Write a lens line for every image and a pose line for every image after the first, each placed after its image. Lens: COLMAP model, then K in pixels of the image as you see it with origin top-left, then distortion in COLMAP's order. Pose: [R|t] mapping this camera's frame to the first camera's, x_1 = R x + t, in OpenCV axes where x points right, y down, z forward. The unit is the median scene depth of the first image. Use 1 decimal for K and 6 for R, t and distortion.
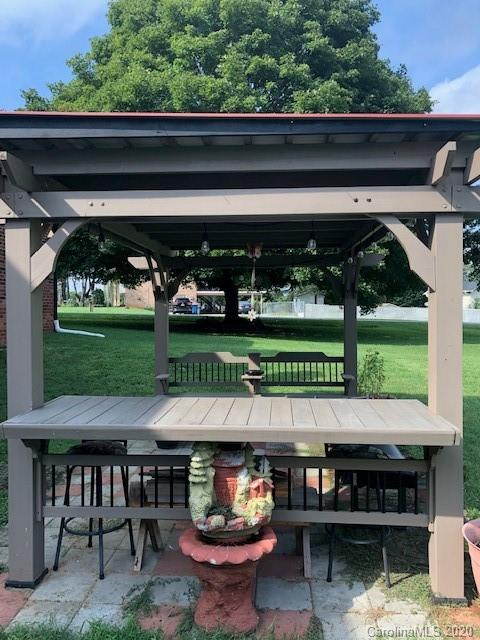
lens RADIAL K [[513.8, 0, 240.0], [0, 513.8, 320.0], [0, 0, 1]] dist [0.057196, -0.064807]
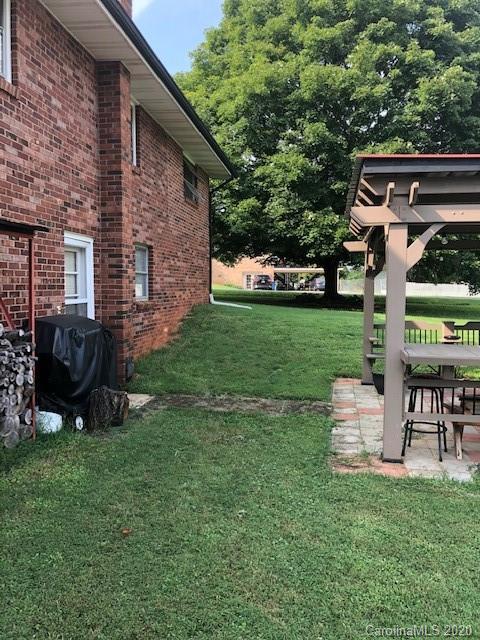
lens RADIAL K [[513.8, 0, 240.0], [0, 513.8, 320.0], [0, 0, 1]] dist [0.057196, -0.064807]
pose [[0.993545, 0.018651, -0.111895, -0.123926], [-0.013658, 0.998883, 0.045226, 0.004654], [0.112614, -0.043406, 0.992690, -0.098803]]
